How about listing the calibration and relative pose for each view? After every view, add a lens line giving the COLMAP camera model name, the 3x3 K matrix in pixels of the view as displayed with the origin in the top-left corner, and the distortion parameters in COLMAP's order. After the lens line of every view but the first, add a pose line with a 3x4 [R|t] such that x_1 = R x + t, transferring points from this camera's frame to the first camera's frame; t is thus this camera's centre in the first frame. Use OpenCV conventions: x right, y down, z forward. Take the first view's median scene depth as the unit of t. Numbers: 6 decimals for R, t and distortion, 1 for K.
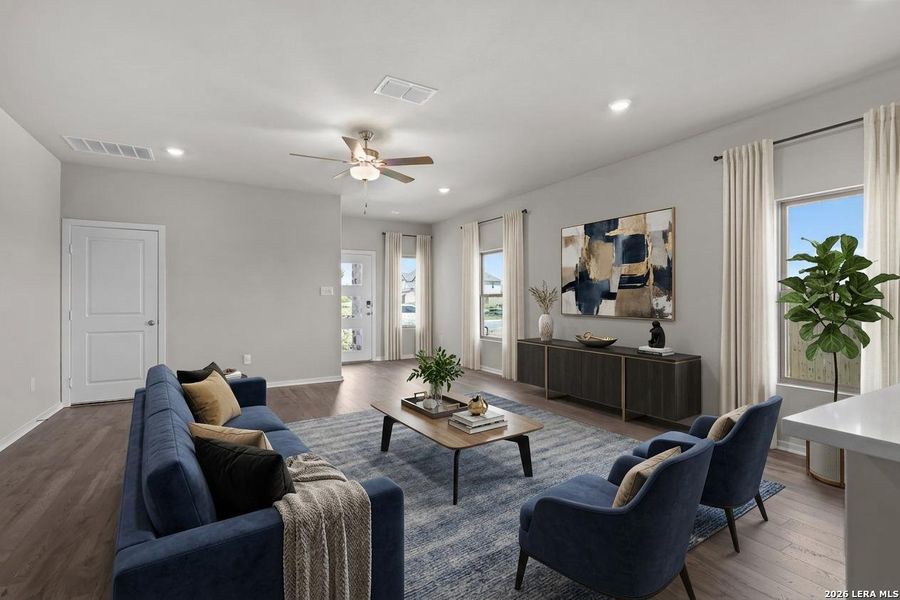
lens RADIAL K [[420.0, 0, 450.0], [0, 420.0, 300.0], [0, 0, 1]] dist [0.000127, 0.000387]
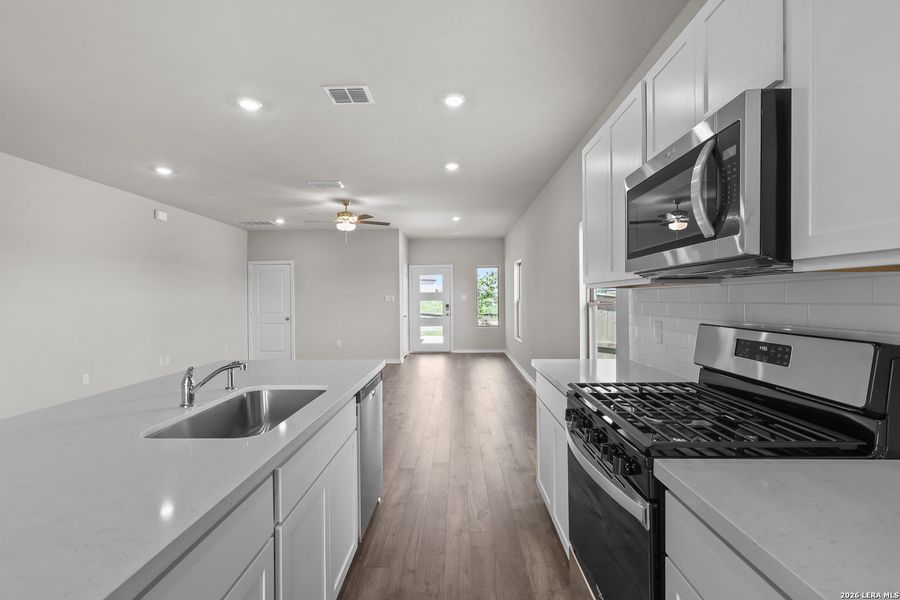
lens RADIAL K [[416.3, 0, 442.5], [0, 416.3, 300.1], [0, 0, 1]] dist [-0.001078, 0.000349]
pose [[0.854198, -0.002804, -0.519941, 0.834900], [0.004671, 0.999986, 0.002283, -0.025995], [0.519927, -0.004379, 0.854199, -0.130997]]
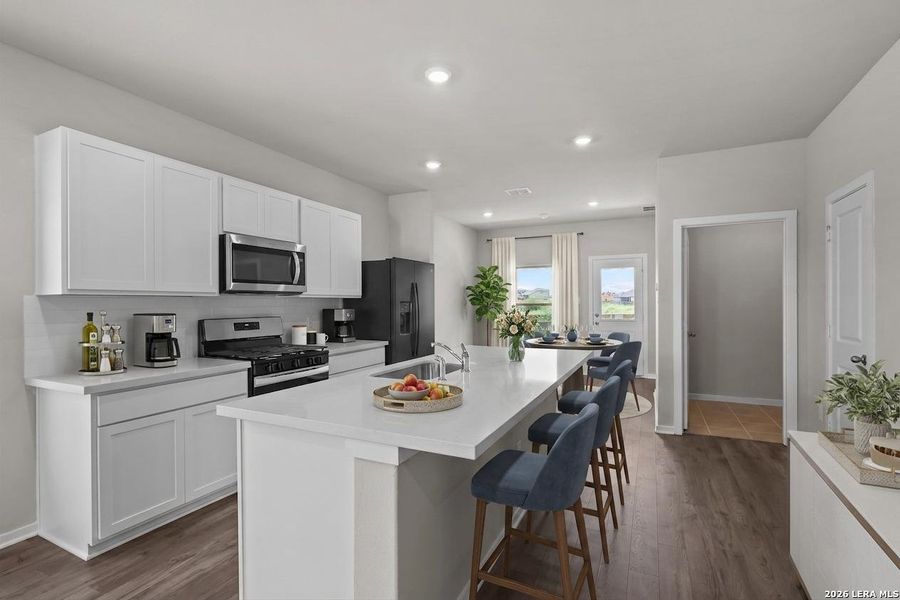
lens RADIAL K [[420.0, 0, 450.0], [0, 420.0, 300.0], [0, 0, 1]] dist [0.000127, 0.000387]
pose [[-0.573147, 0.010814, 0.819381, -0.033391], [0.008595, 0.999937, -0.007185, -0.025536], [-0.819407, 0.002925, -0.573204, 0.430655]]
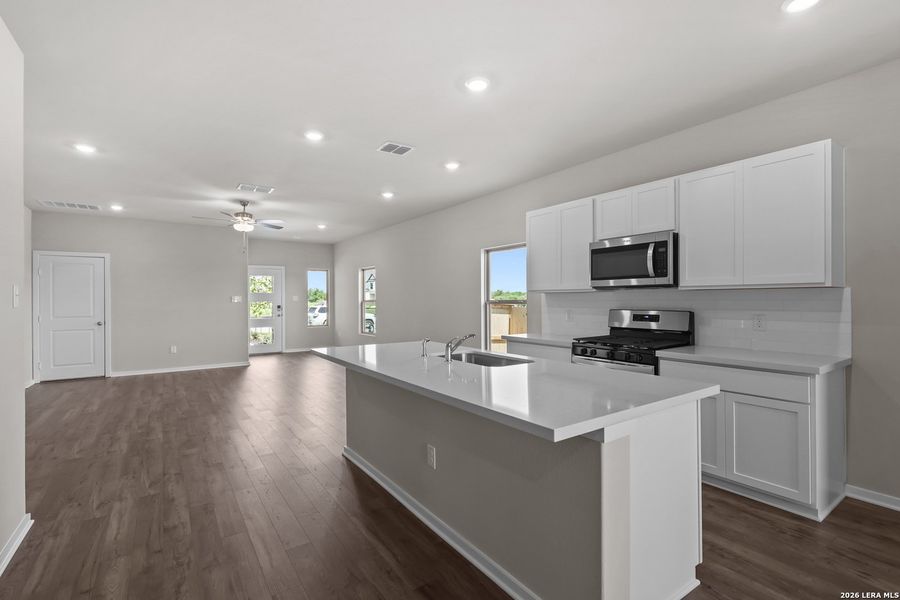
lens RADIAL K [[416.3, 0, 442.5], [0, 416.3, 300.1], [0, 0, 1]] dist [-0.001078, 0.000349]
pose [[0.996843, -0.004018, 0.079296, 0.379346], [0.004009, 0.999992, 0.000279, -0.023176], [-0.079297, 0.000040, 0.996851, -0.563366]]
